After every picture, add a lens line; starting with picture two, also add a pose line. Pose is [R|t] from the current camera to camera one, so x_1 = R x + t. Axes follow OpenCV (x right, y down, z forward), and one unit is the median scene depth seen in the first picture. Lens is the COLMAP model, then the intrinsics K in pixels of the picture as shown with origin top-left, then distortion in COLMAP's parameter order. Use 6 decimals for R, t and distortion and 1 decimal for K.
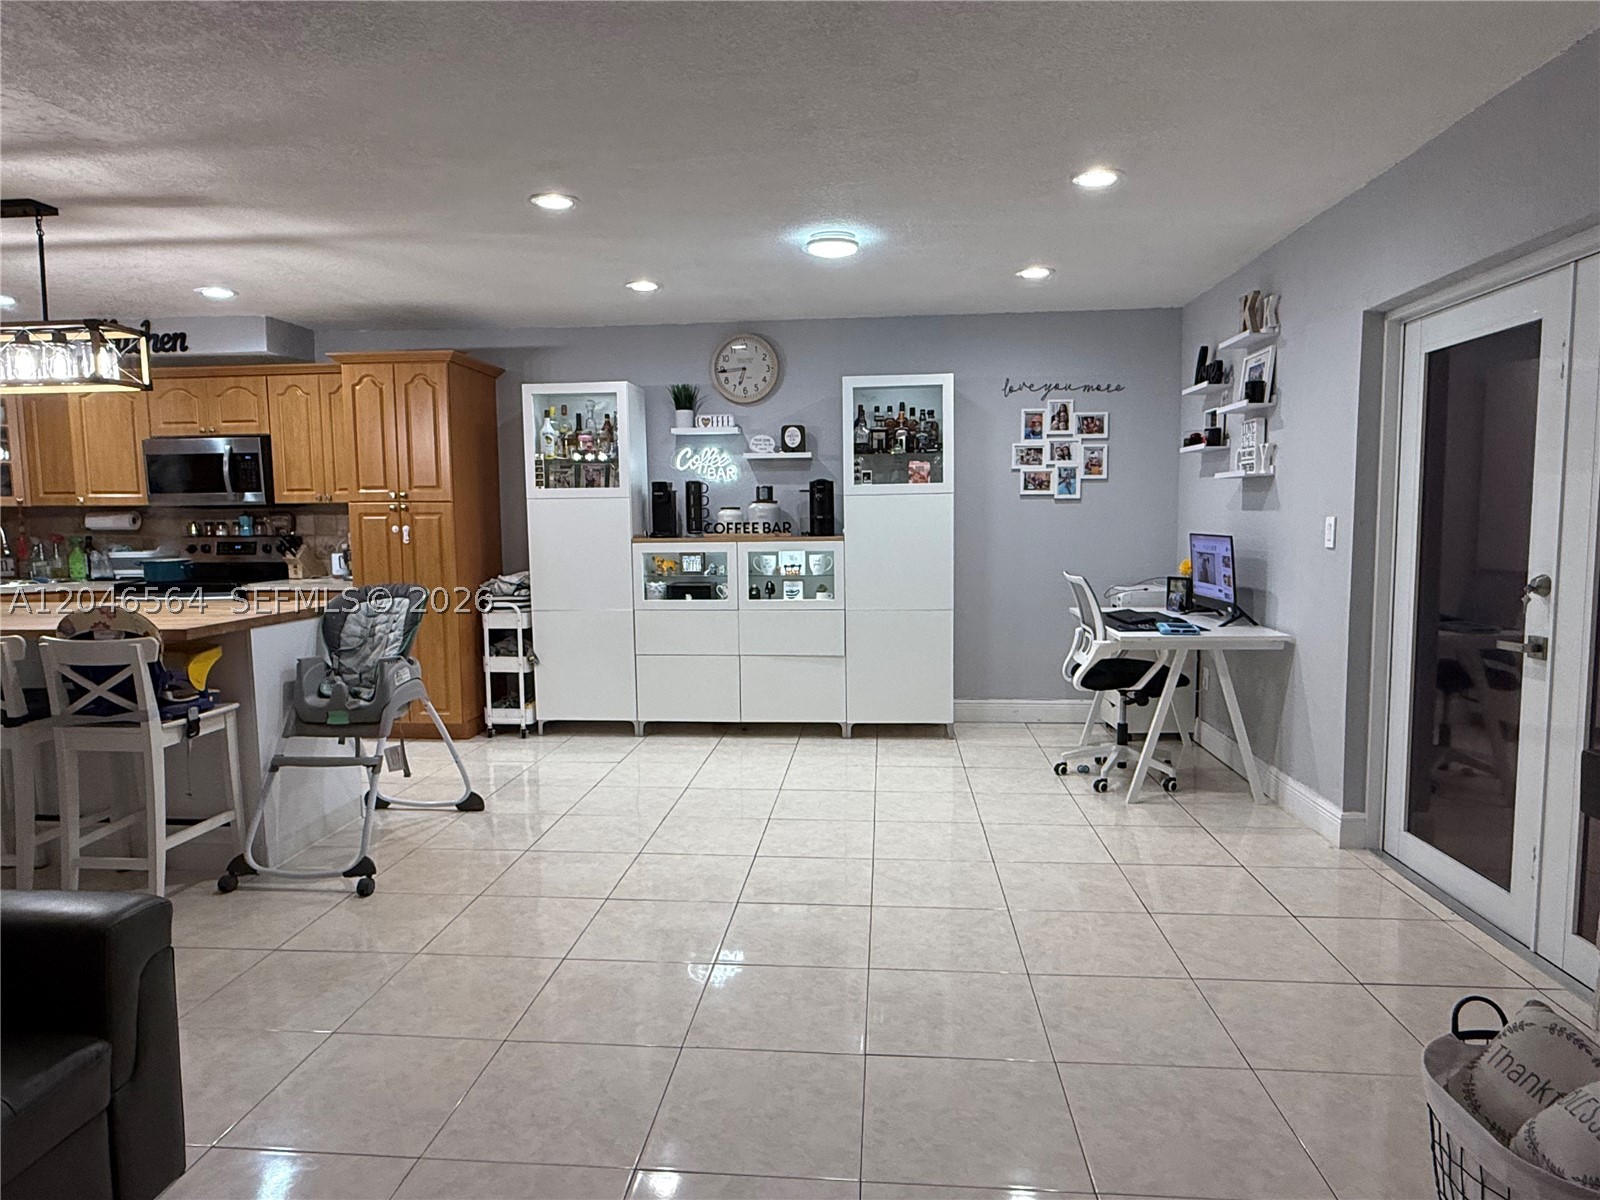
lens RADIAL K [[983.0, 0, 801.7], [0, 983.0, 601.7], [0, 0, 1]] dist [0.000837, -0.001400]
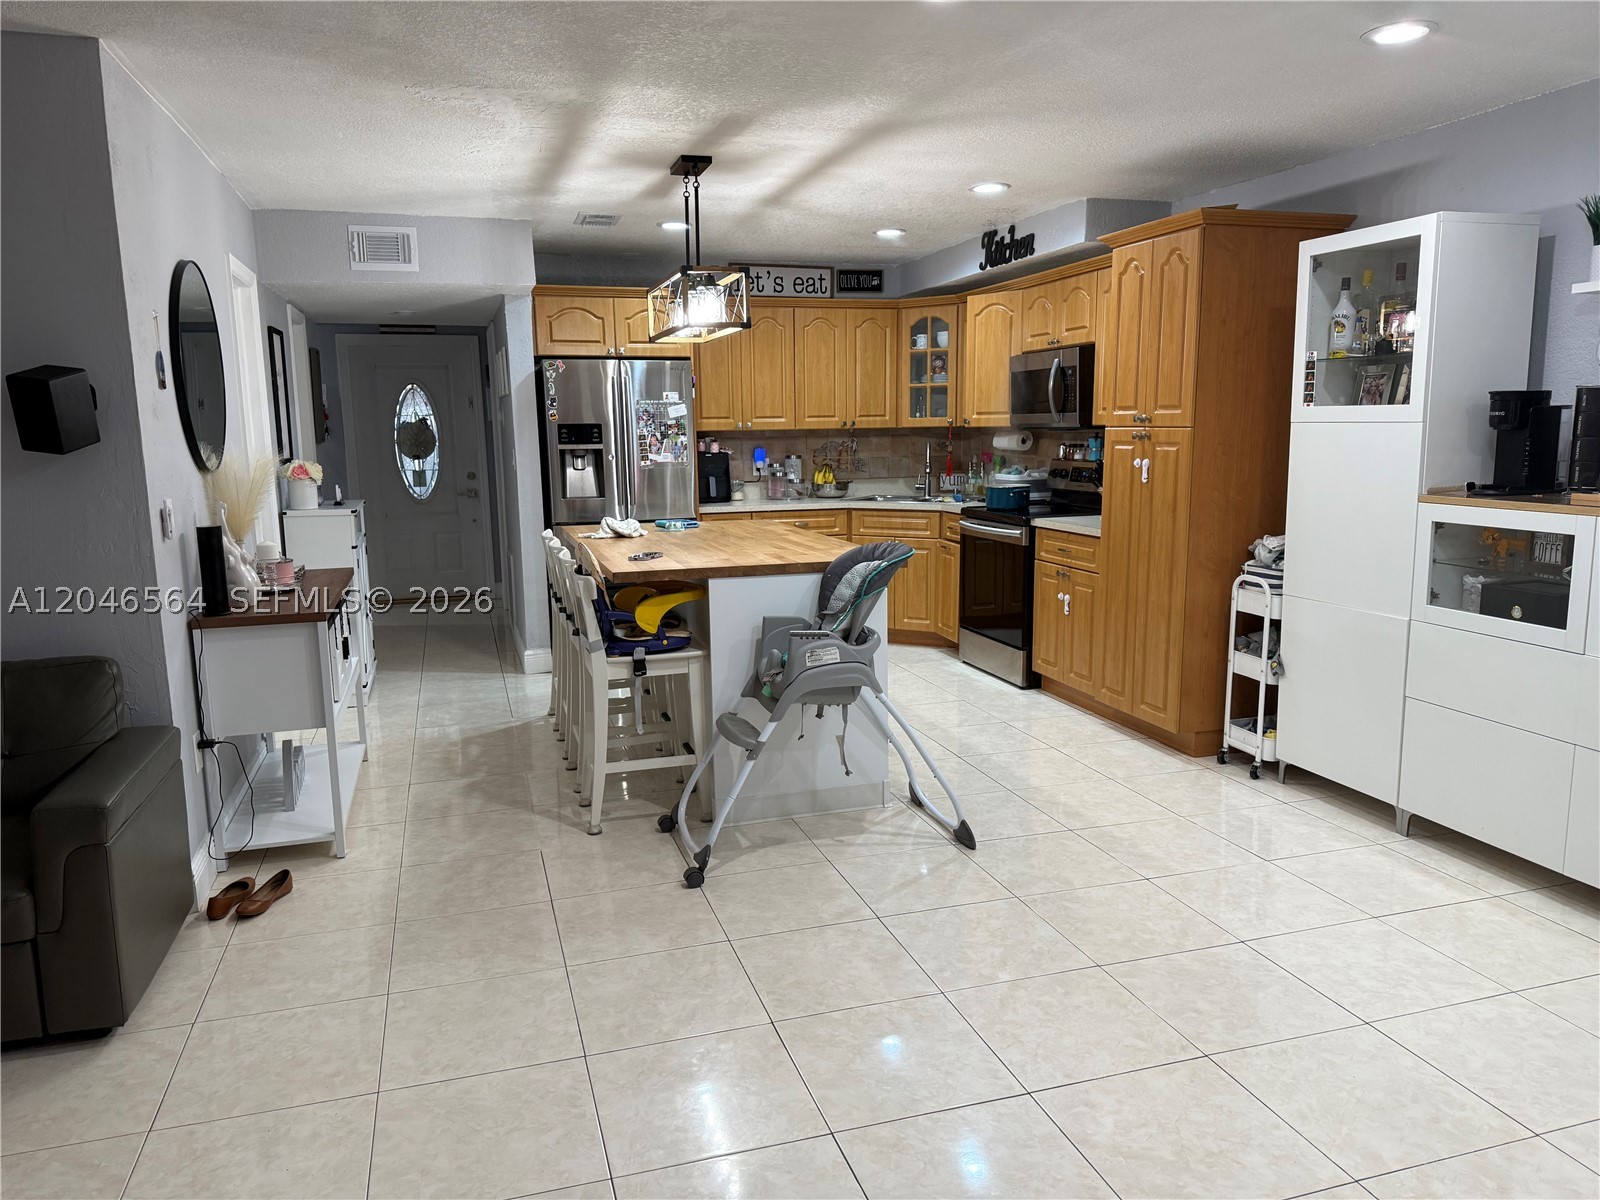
lens RADIAL K [[1123.4, 0, 789.4], [0, 1123.4, 604.4], [0, 0, 1]] dist [0.051138, -0.058079]
pose [[0.367350, 0.153687, -0.917297, 0.304904], [-0.071177, 0.988006, 0.137030, -0.065293], [0.927355, 0.014953, 0.373883, 0.416888]]
